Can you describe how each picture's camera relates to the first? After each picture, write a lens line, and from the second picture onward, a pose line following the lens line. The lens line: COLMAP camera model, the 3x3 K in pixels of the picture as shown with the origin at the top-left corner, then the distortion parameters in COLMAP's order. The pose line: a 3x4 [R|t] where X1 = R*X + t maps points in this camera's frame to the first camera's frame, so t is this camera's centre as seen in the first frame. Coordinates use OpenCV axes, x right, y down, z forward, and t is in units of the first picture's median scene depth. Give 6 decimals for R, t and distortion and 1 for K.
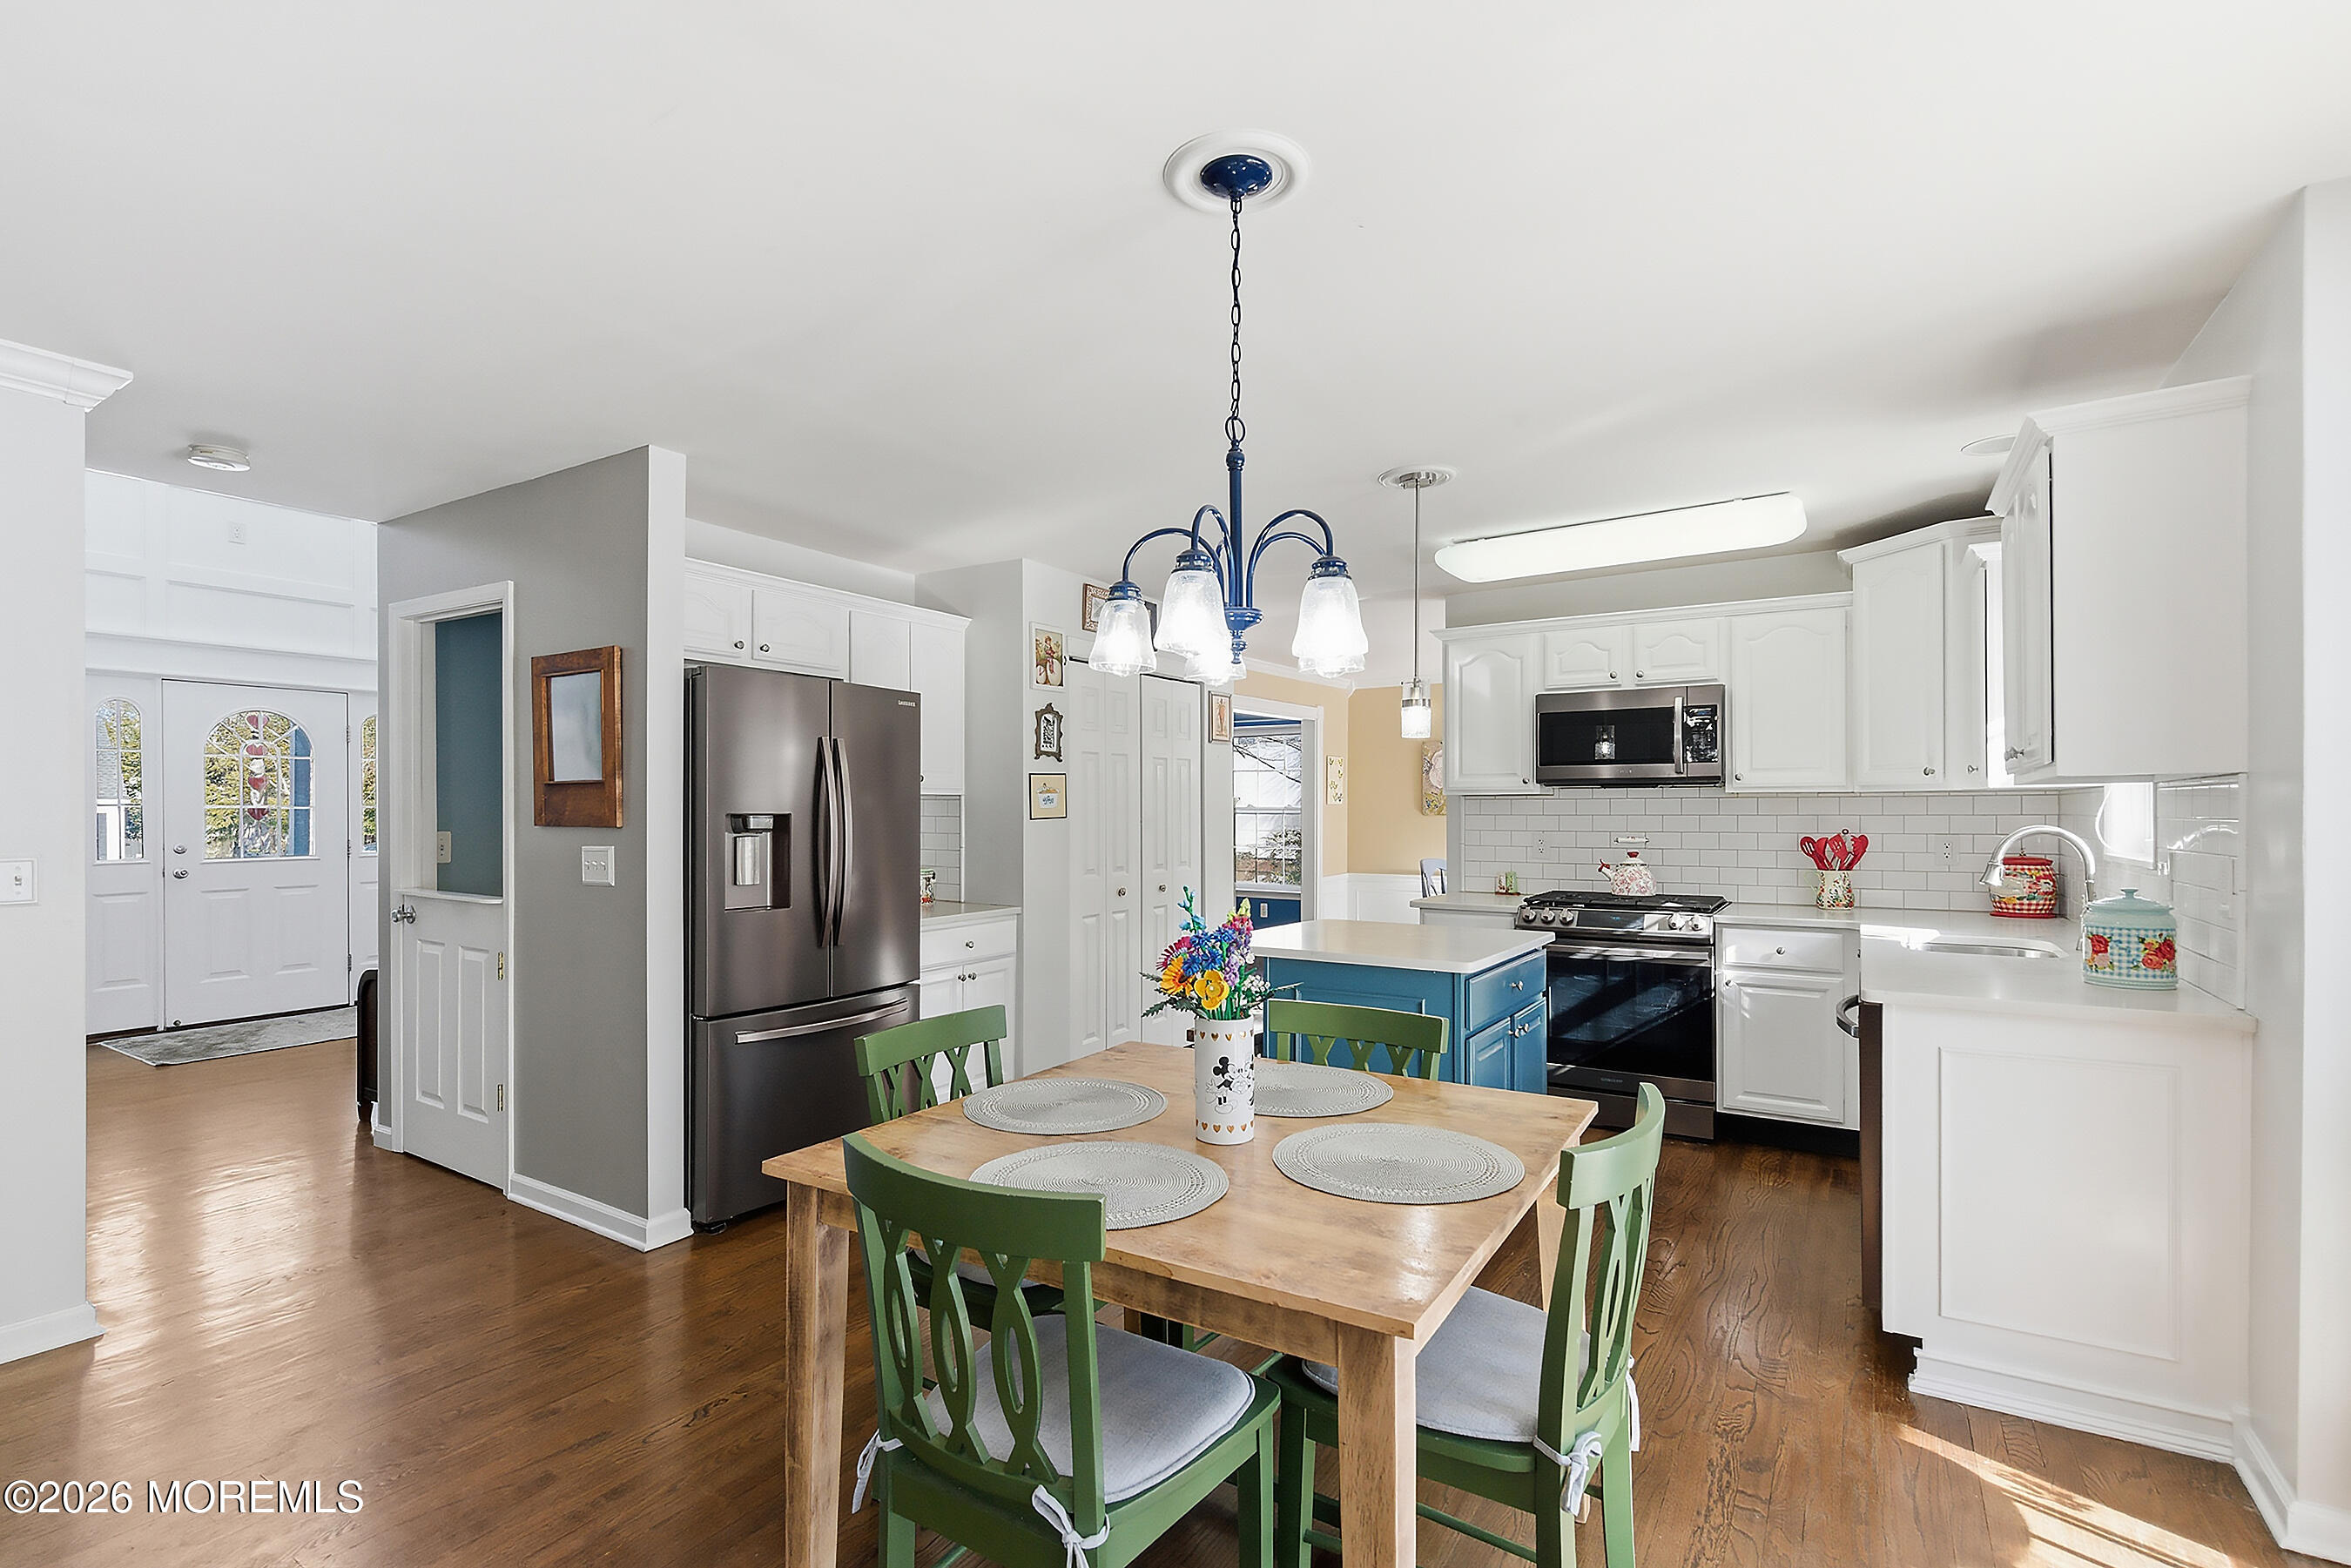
lens RADIAL K [[1074.2, 0, 1173.4], [0, 1074.2, 815.4], [0, 0, 1]] dist [0.008081, -0.001291]
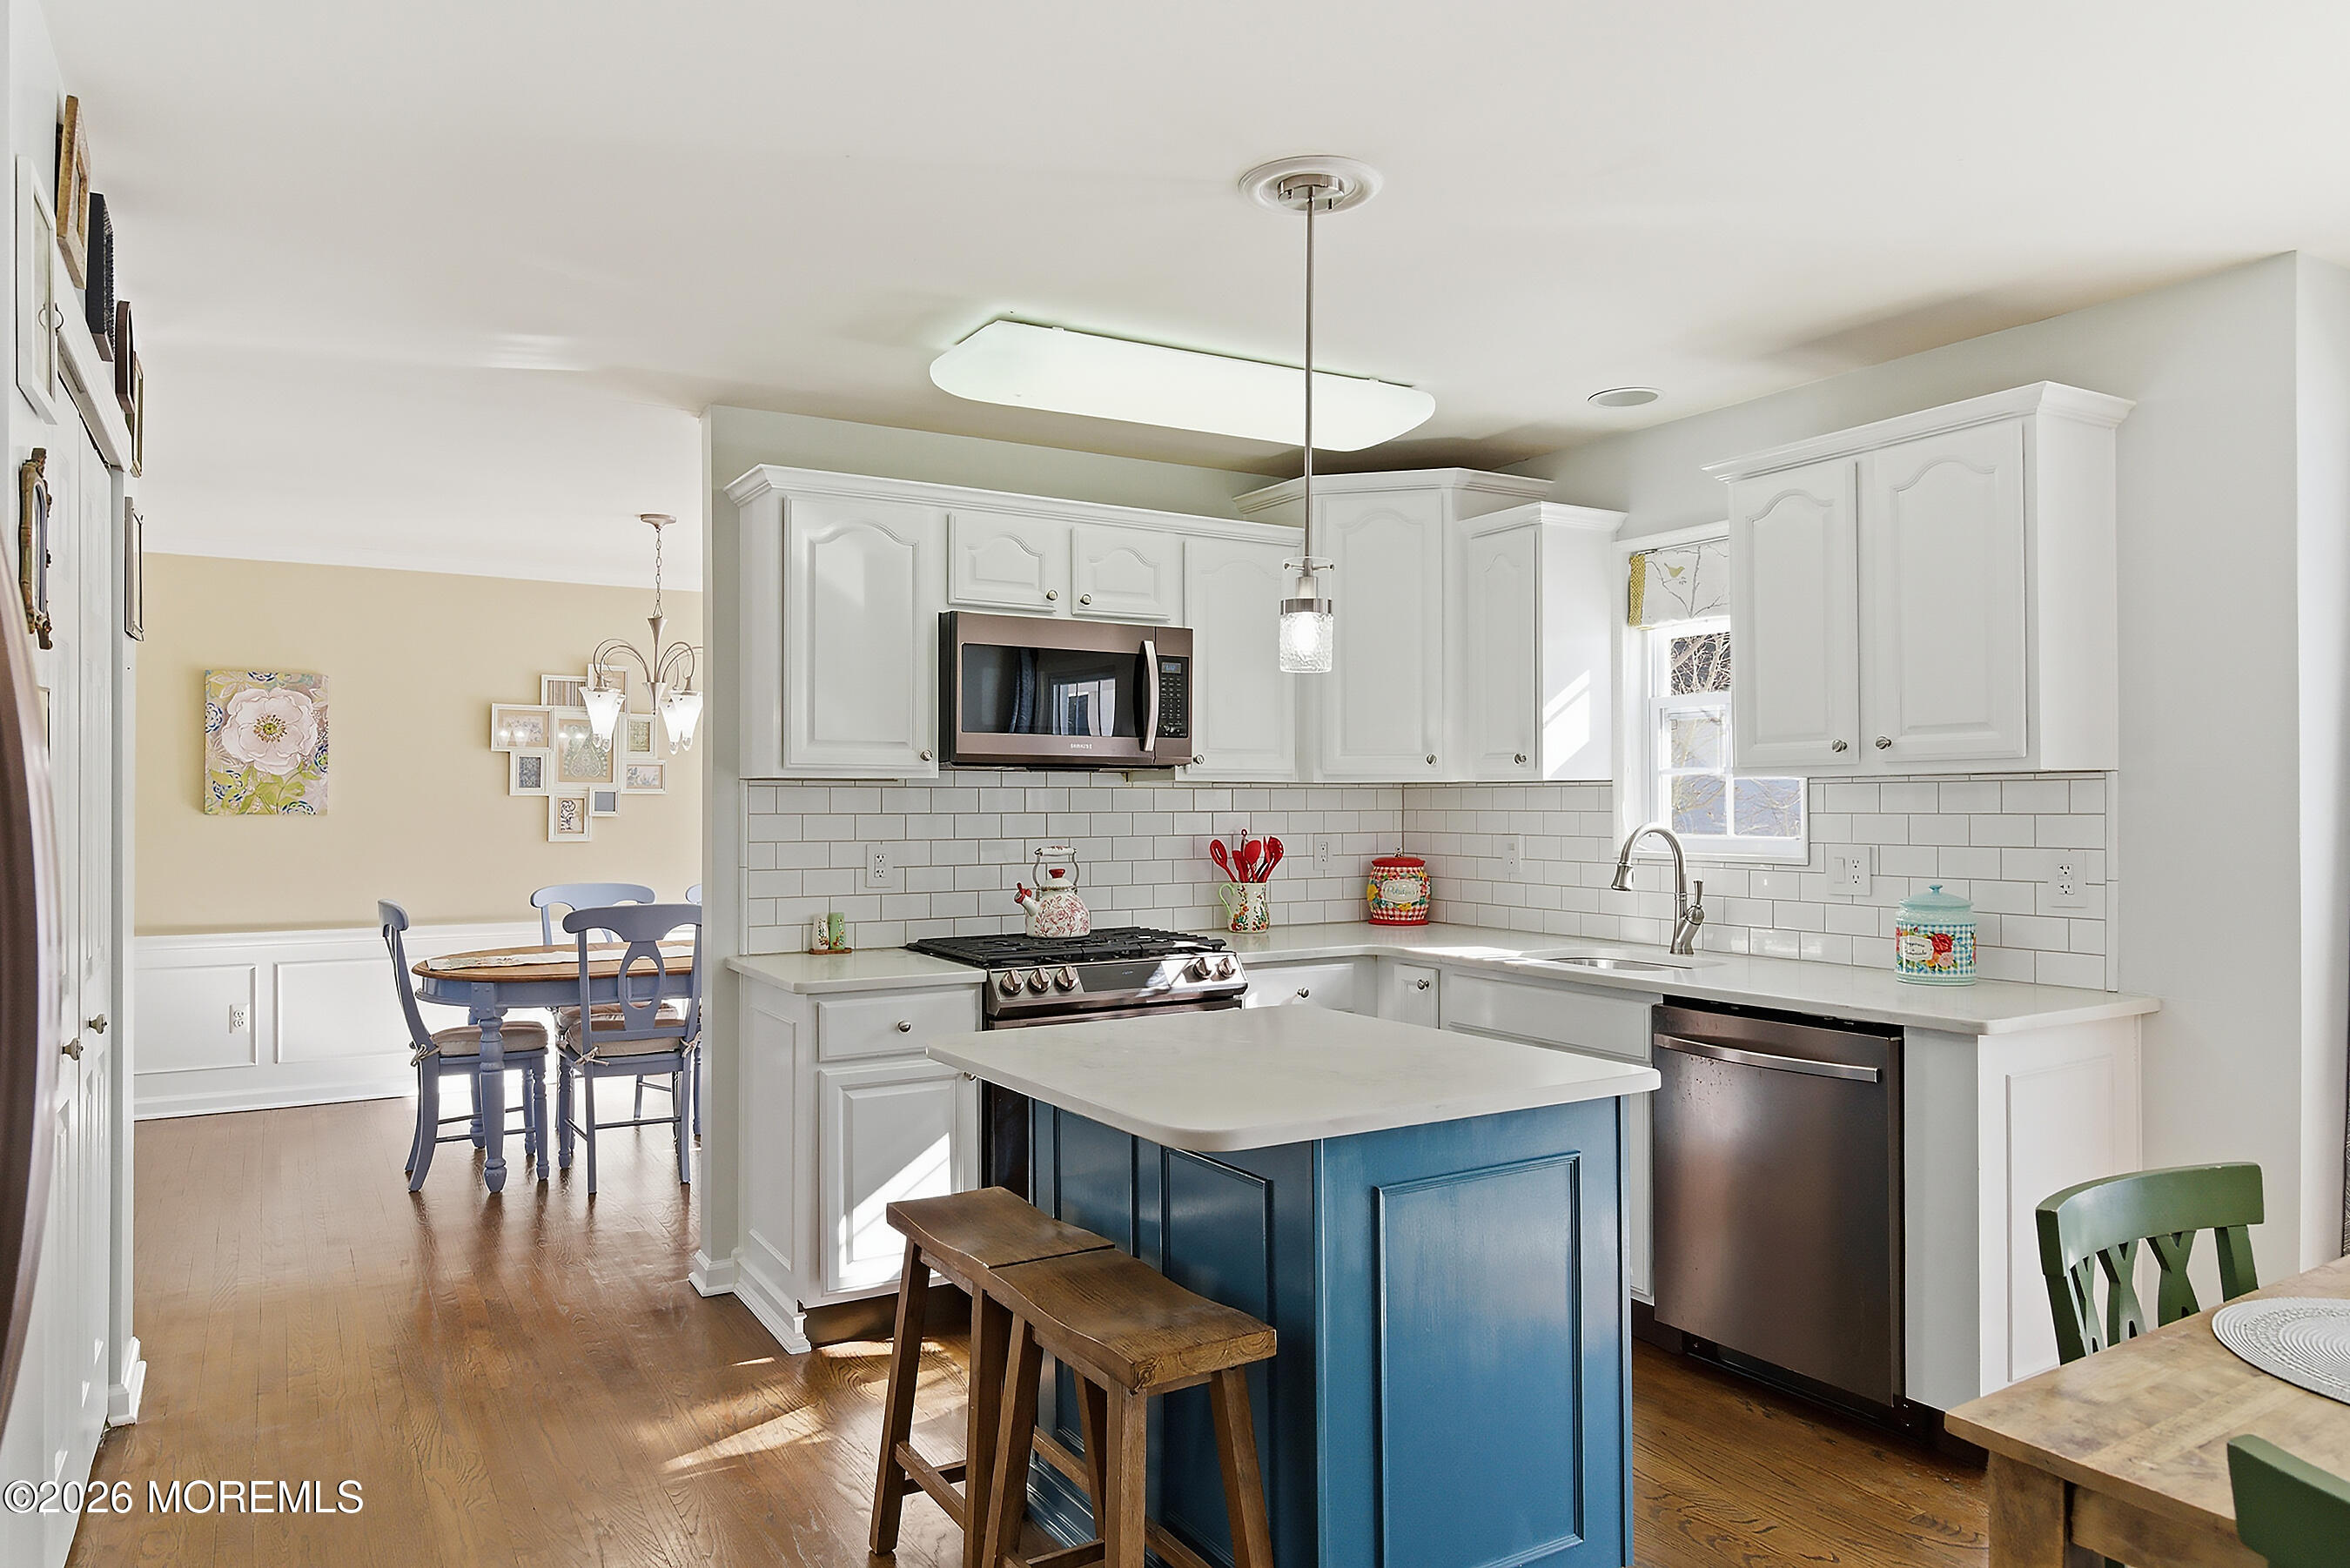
lens RADIAL K [[1456.7, 0, 1150.2], [0, 1456.7, 798.9], [0, 0, 1]] dist [0.016569, -0.003937]
pose [[0.445377, 0.003430, 0.895337, -0.372573], [0.004695, 0.999970, -0.006166, -0.003436], [-0.895331, 0.006950, 0.445347, 0.607778]]
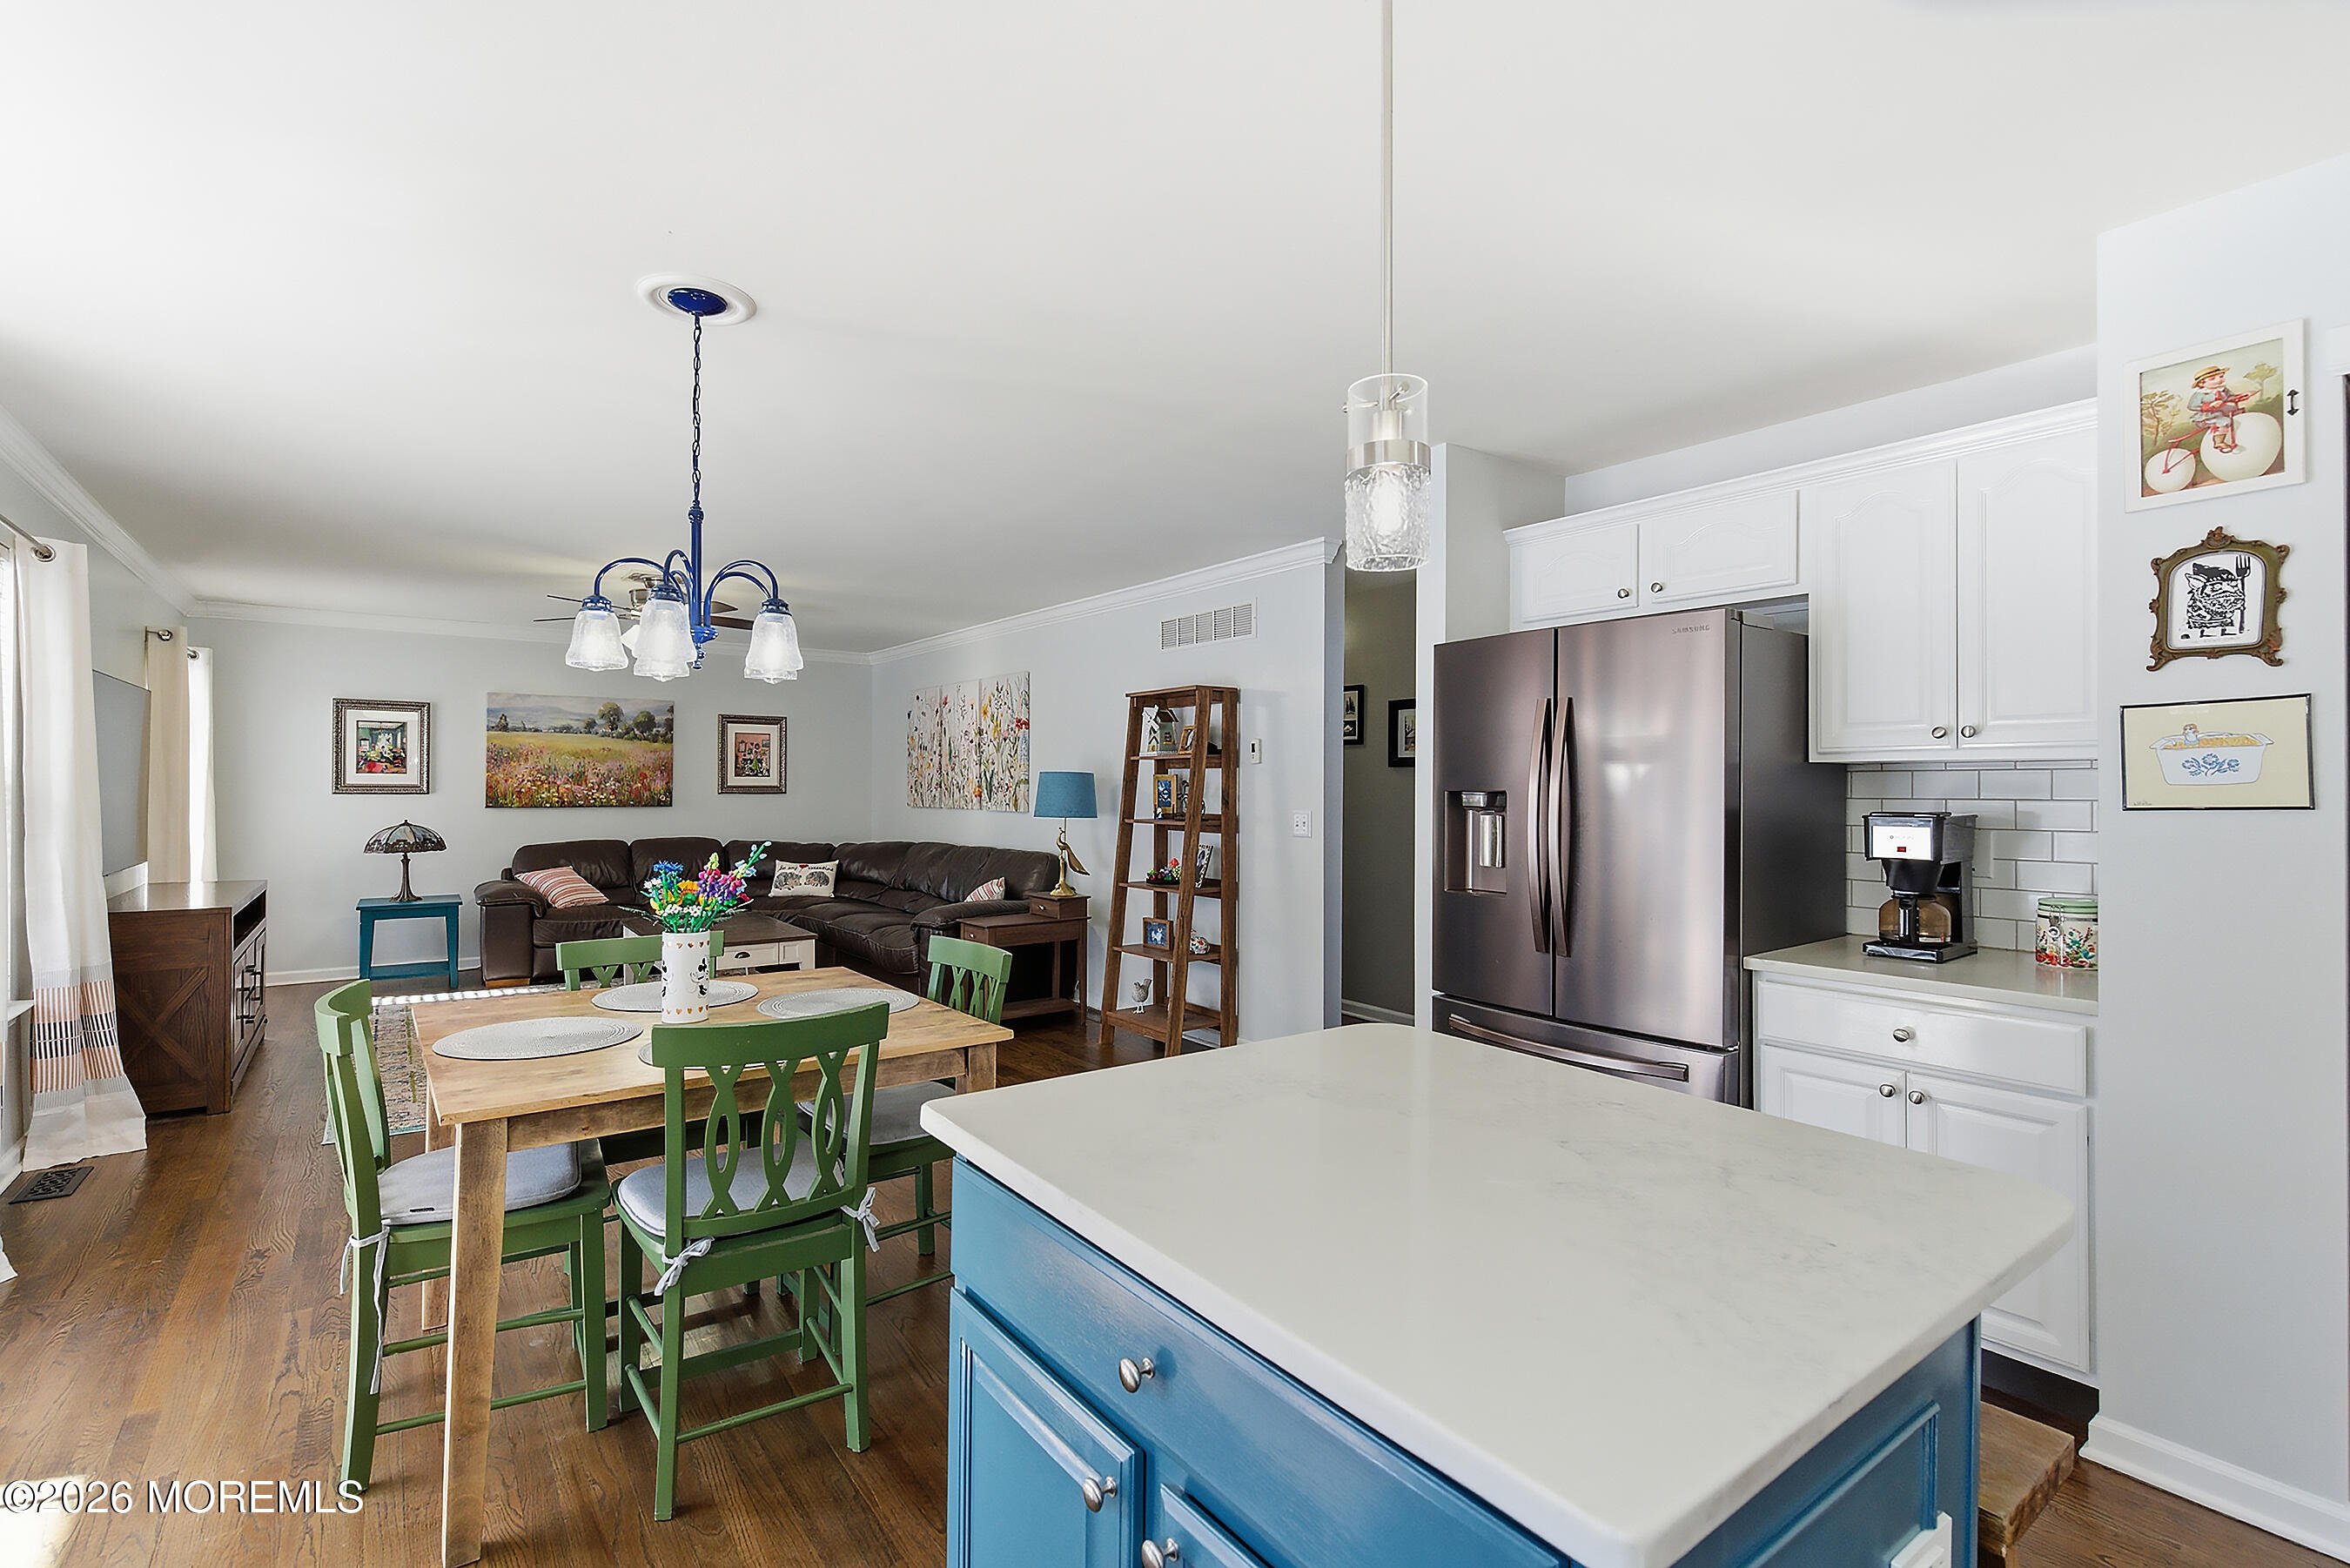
lens RADIAL K [[1073.7, 0, 1176.6], [0, 1073.7, 772.7], [0, 0, 1]] dist [0.008081, -0.001291]
pose [[-0.359847, -0.015250, -0.932887, 0.452560], [-0.011854, 0.999860, -0.011772, -0.001358], [0.932936, 0.006823, -0.359977, 0.855252]]
